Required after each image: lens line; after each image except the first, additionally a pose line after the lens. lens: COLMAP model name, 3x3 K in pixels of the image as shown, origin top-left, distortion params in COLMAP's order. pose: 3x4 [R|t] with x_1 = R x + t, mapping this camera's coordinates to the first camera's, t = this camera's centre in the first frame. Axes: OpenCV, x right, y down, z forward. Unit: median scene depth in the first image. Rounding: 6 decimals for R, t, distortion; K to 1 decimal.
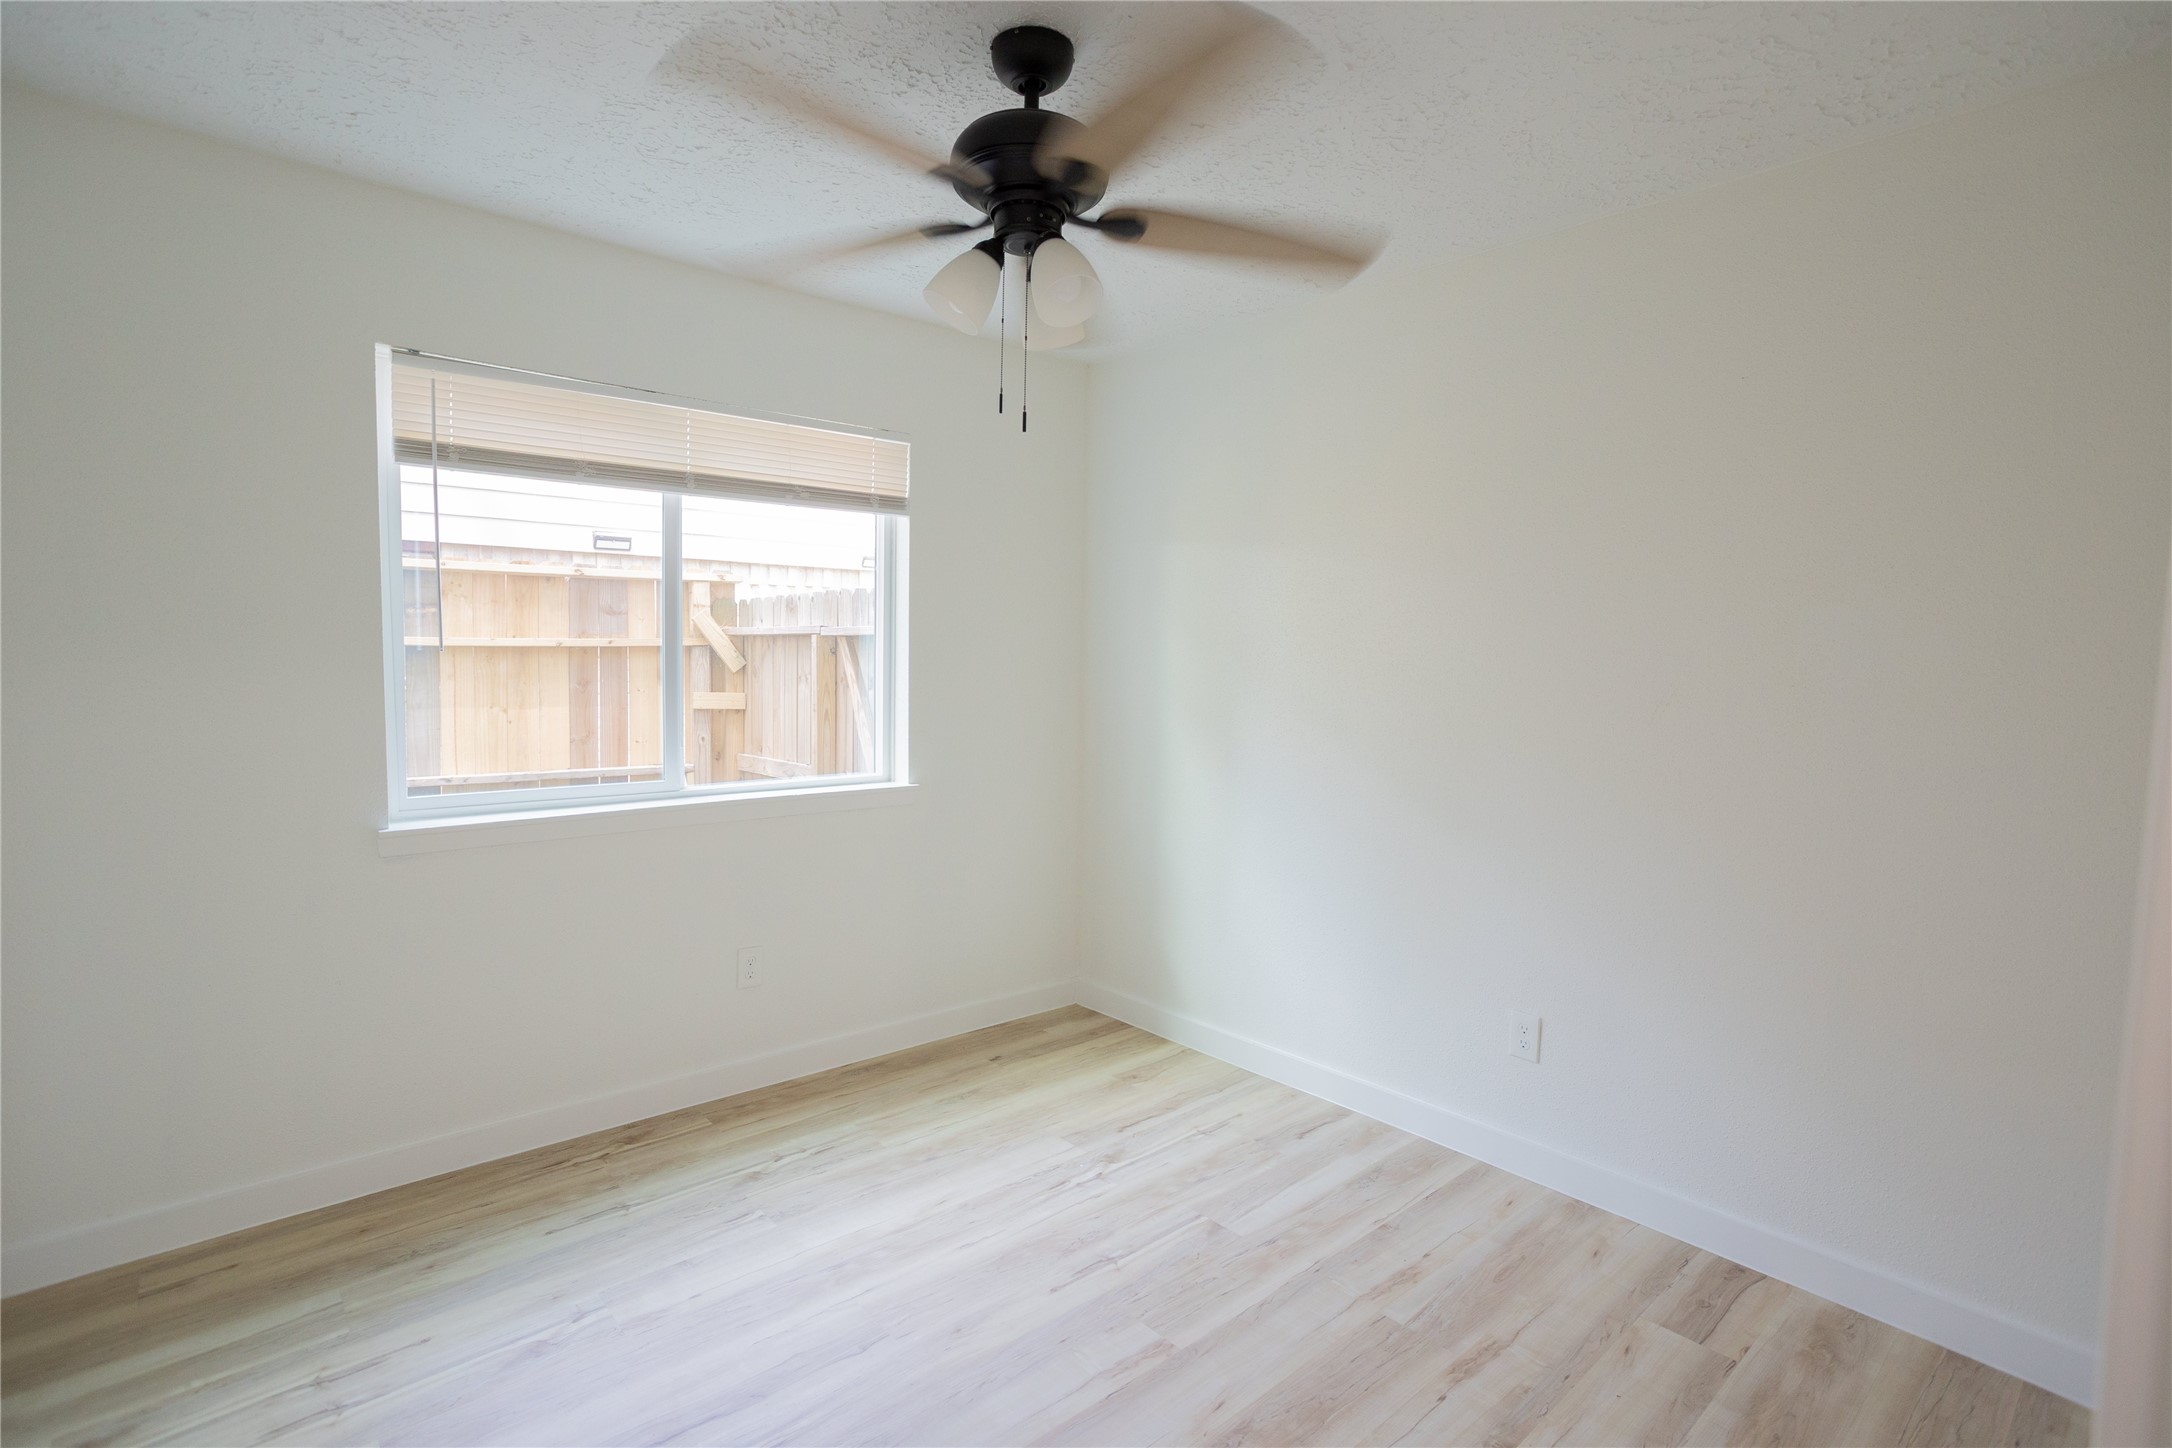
lens RADIAL K [[1053.5, 0, 1079.6], [0, 1053.5, 720.6], [0, 0, 1]] dist [-0.039533, 0.023658]
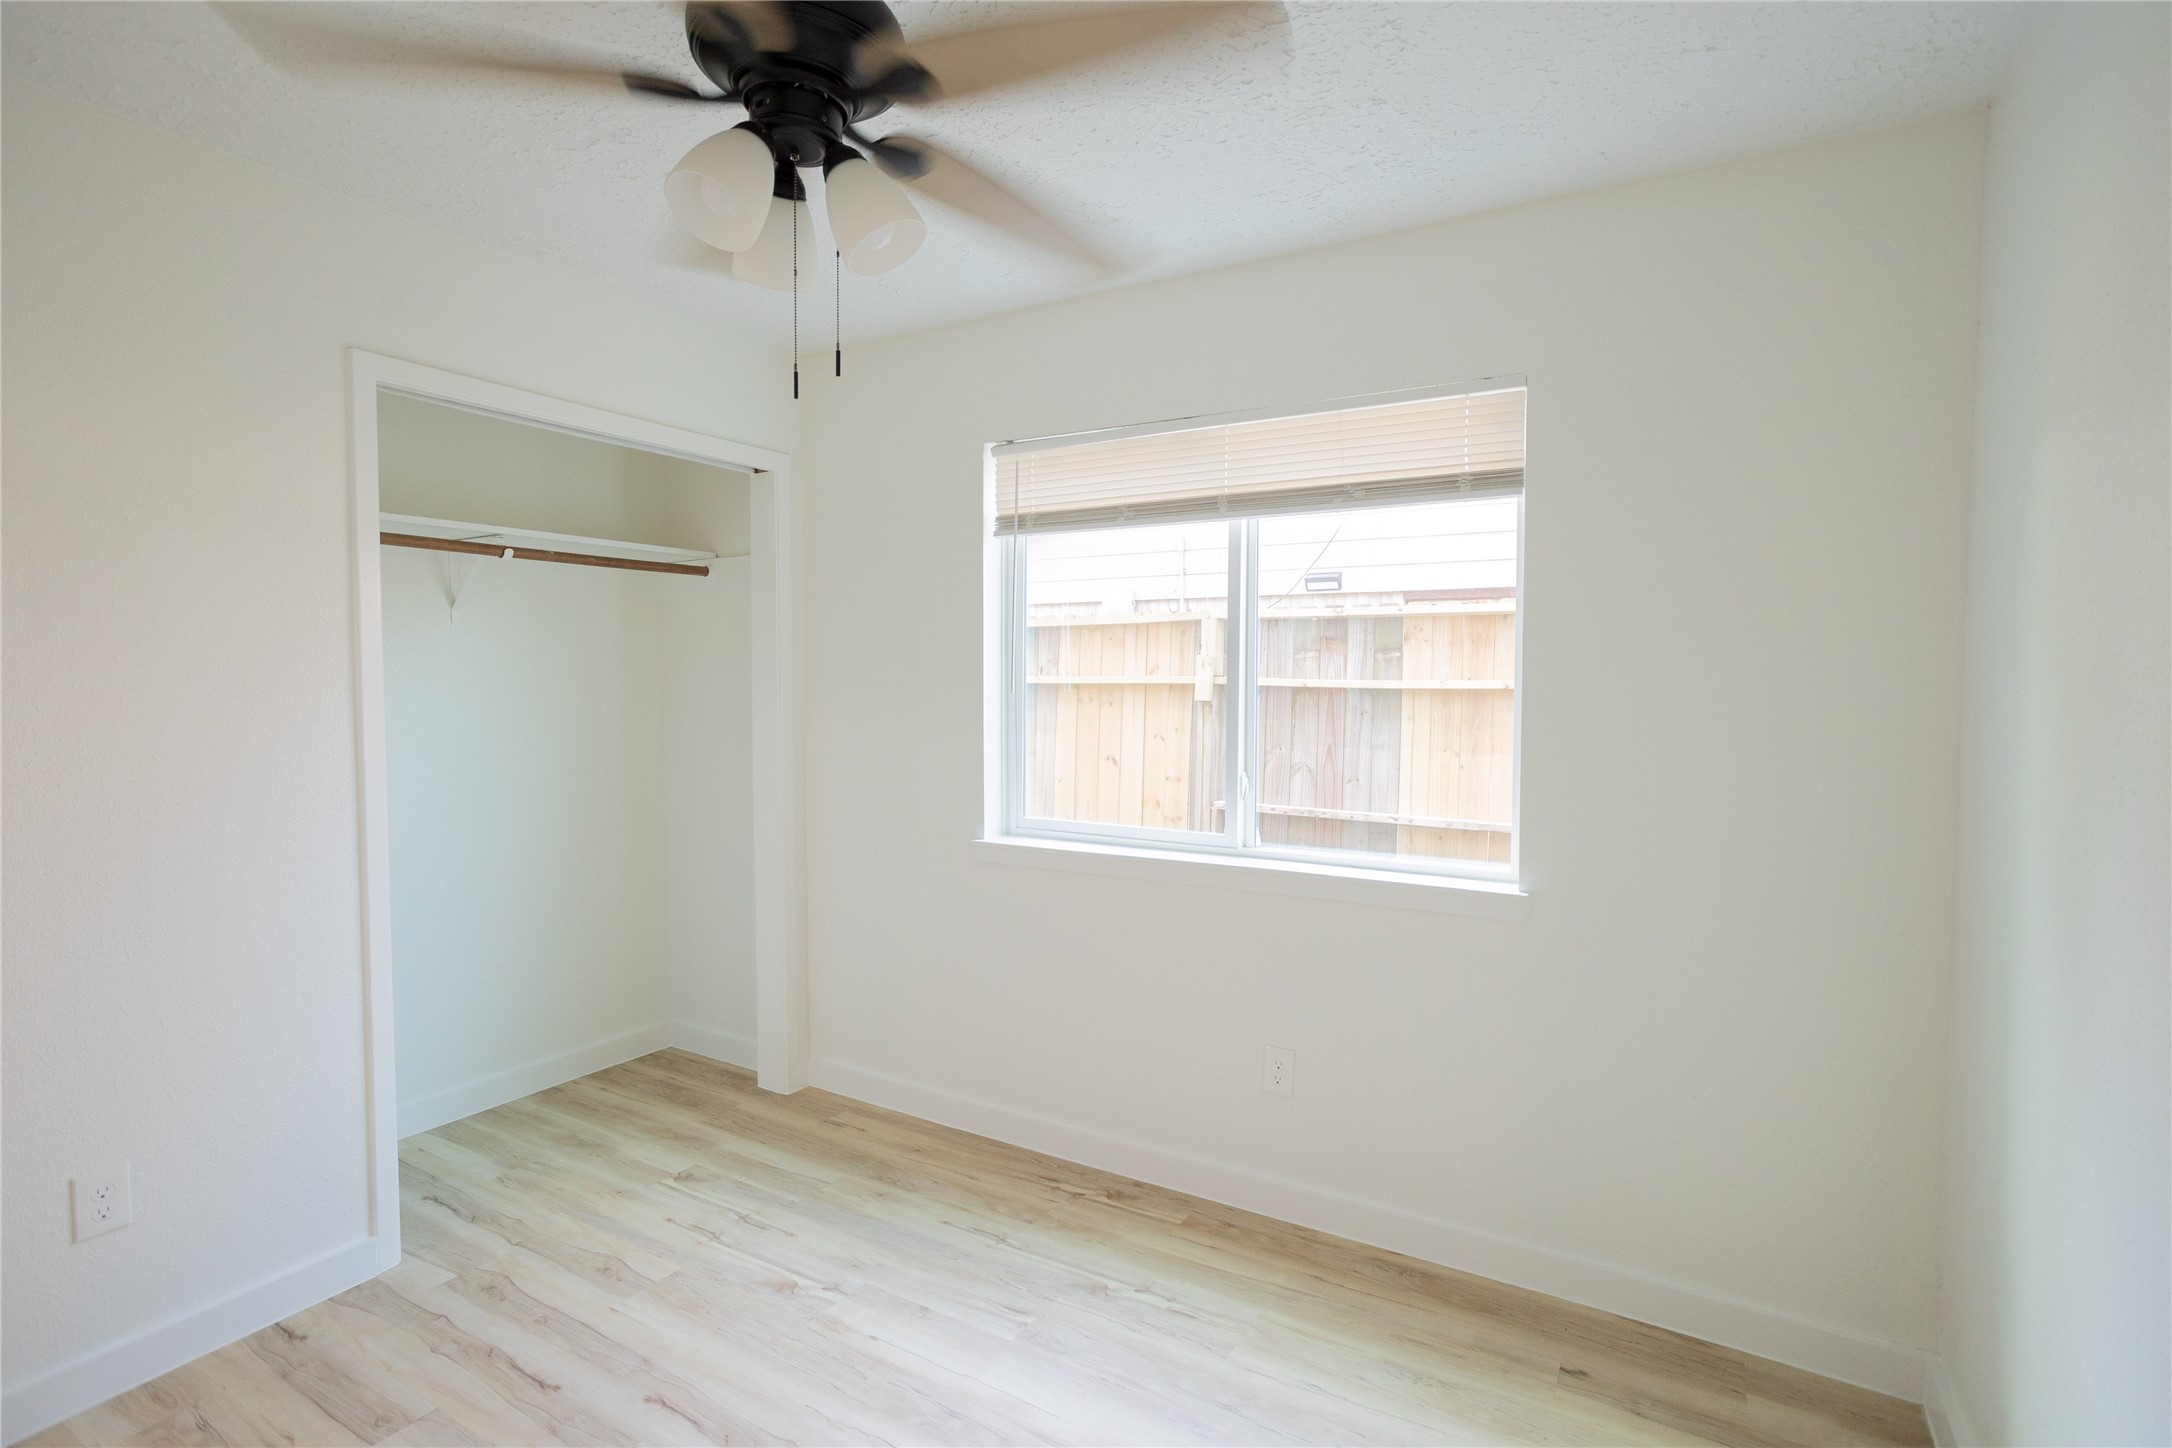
lens RADIAL K [[1053.5, 0, 1065.6], [0, 1053.5, 708.9], [0, 0, 1]] dist [-0.039533, 0.023658]
pose [[0.285425, 0.013366, -0.958308, 0.530976], [-0.057433, 0.998344, -0.003181, -0.047795], [0.956679, 0.055946, 0.285720, 0.717243]]
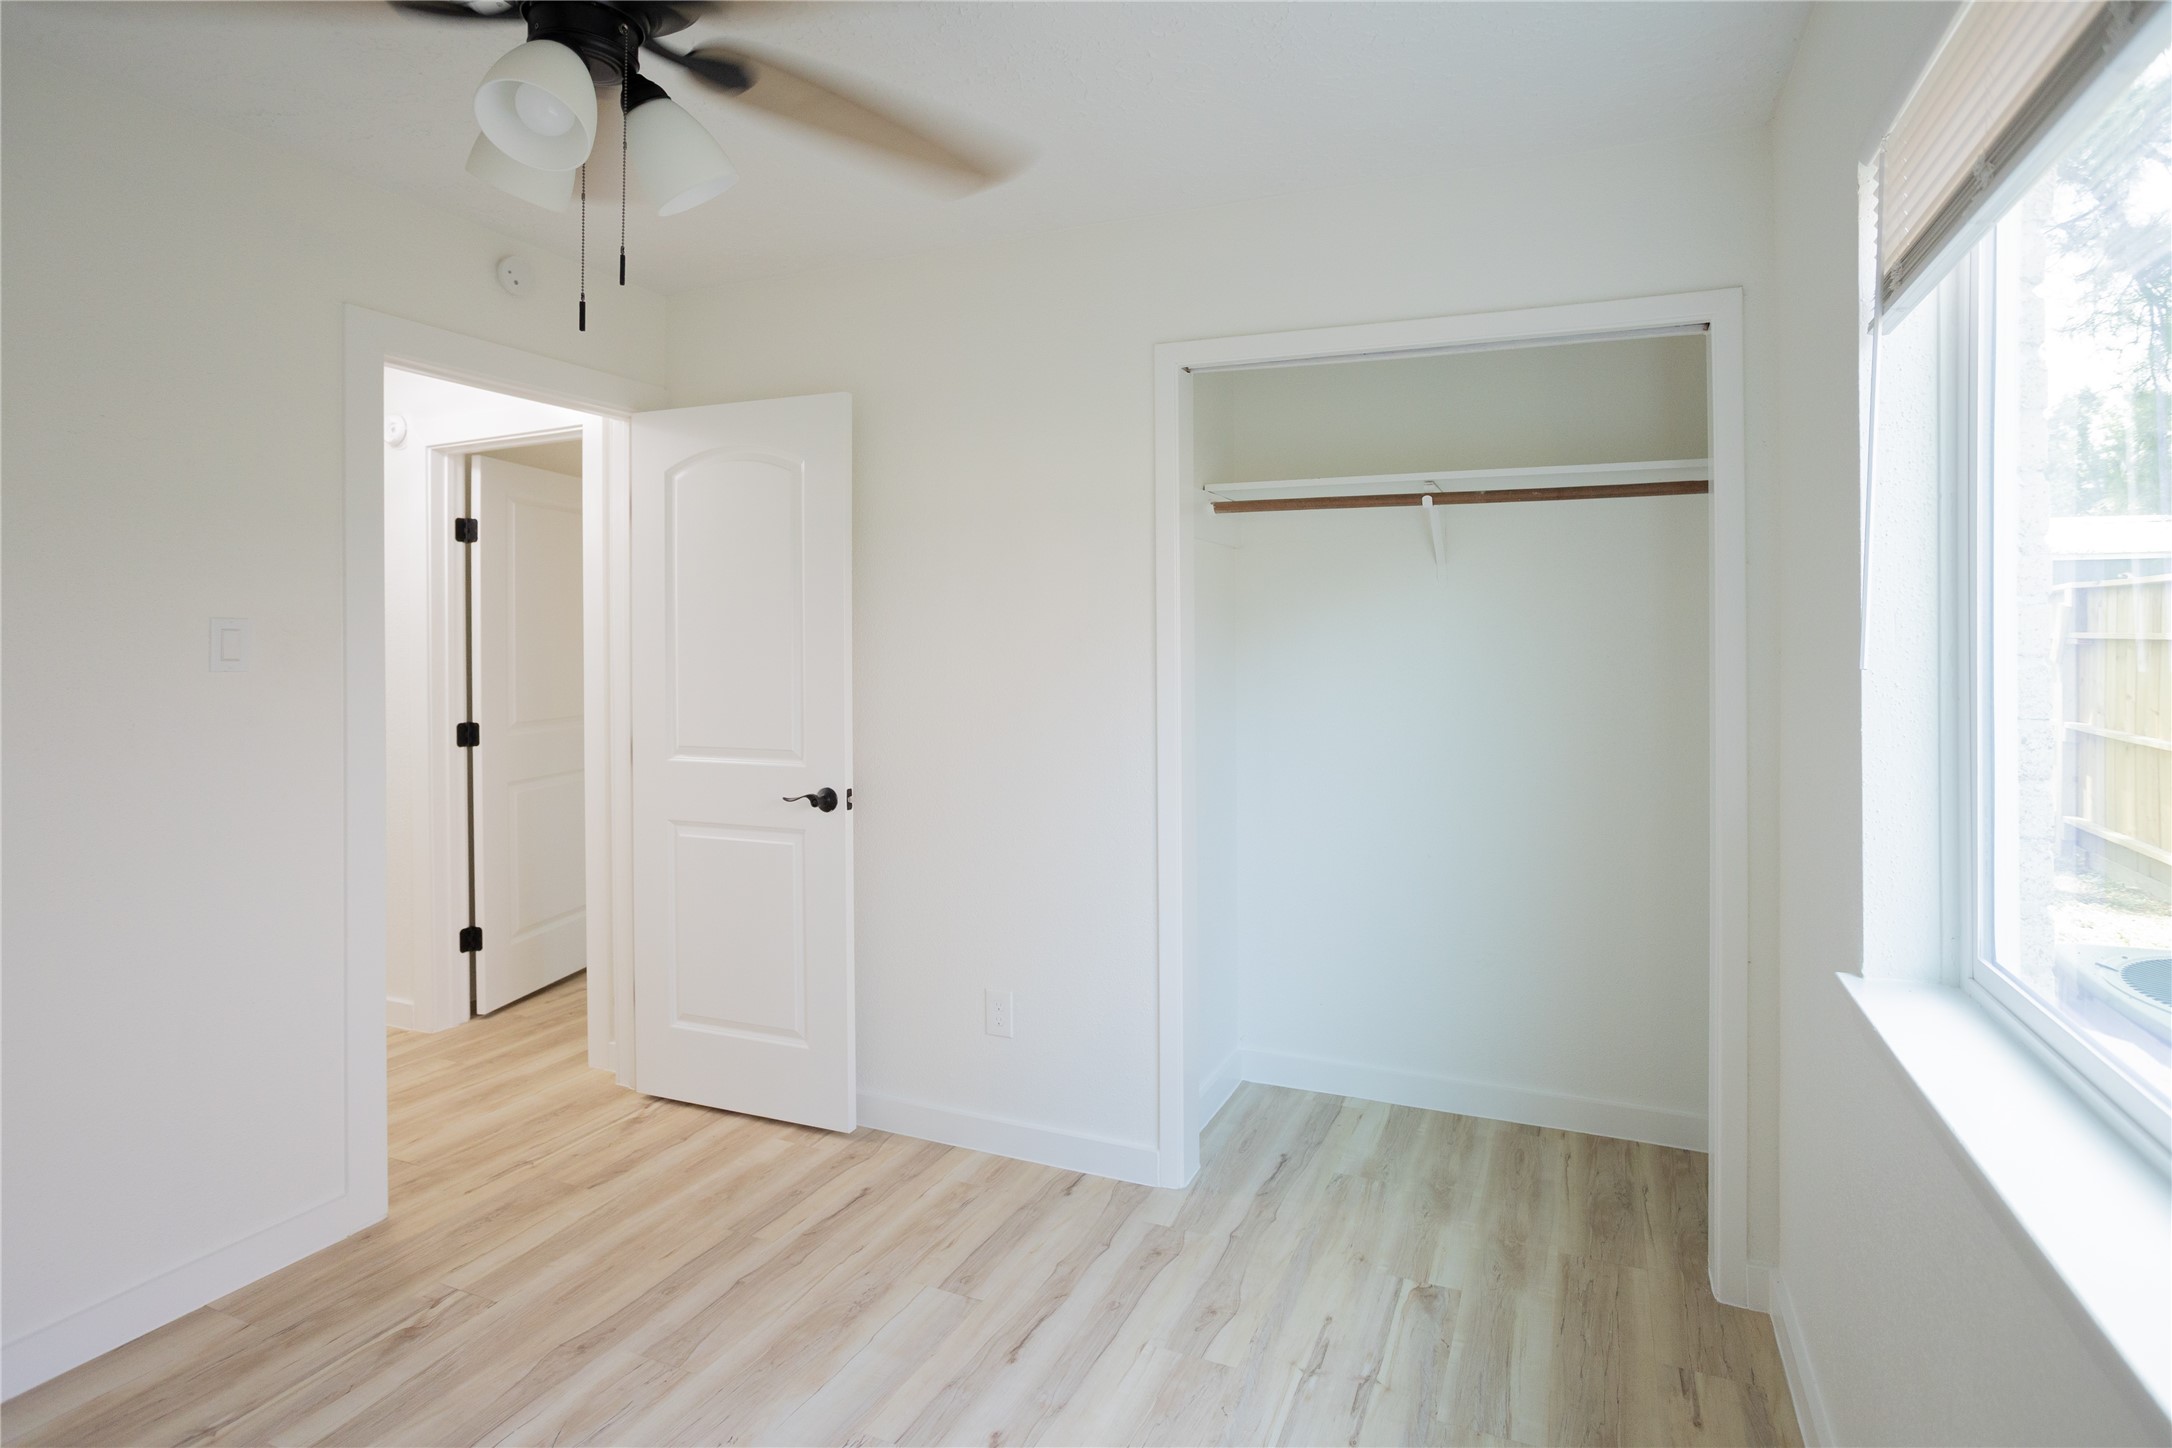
lens RADIAL K [[1053.5, 0, 1120.8], [0, 1053.5, 640.6], [0, 0, 1]] dist [-0.039533, 0.023658]
pose [[-0.898171, -0.015301, -0.439380, -0.045213], [-0.040655, 0.998003, 0.048351, -0.088417], [0.437763, 0.061291, -0.896999, 1.290721]]
